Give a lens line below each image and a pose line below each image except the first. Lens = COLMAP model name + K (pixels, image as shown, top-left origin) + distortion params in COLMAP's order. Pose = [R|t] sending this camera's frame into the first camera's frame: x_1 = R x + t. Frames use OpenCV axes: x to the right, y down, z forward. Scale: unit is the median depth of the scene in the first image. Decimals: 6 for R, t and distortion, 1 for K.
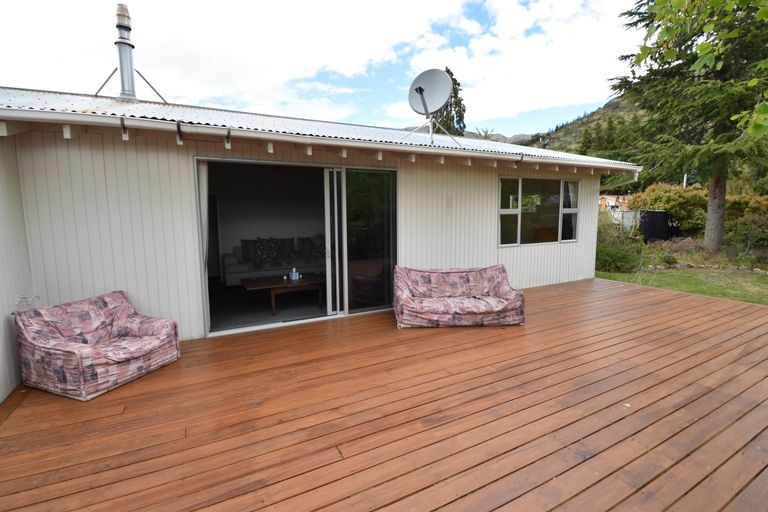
lens RADIAL K [[356.9, 0, 385.3], [0, 356.9, 252.0], [0, 0, 1]] dist [-0.005252, -0.001471]
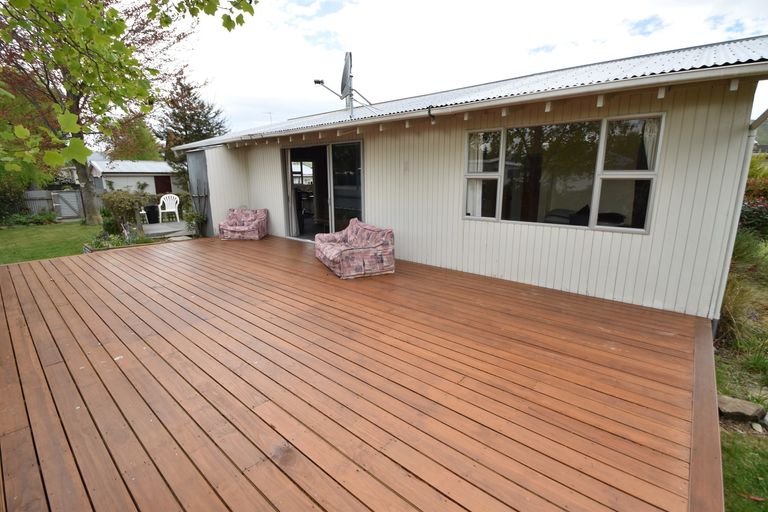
lens RADIAL K [[356.9, 0, 385.3], [0, 356.9, 252.0], [0, 0, 1]] dist [-0.005252, -0.001471]
pose [[0.351914, 0.198643, -0.914712, 1.253632], [-0.104234, 0.979461, 0.172602, -0.072516], [0.930211, 0.034603, 0.365391, 0.626514]]
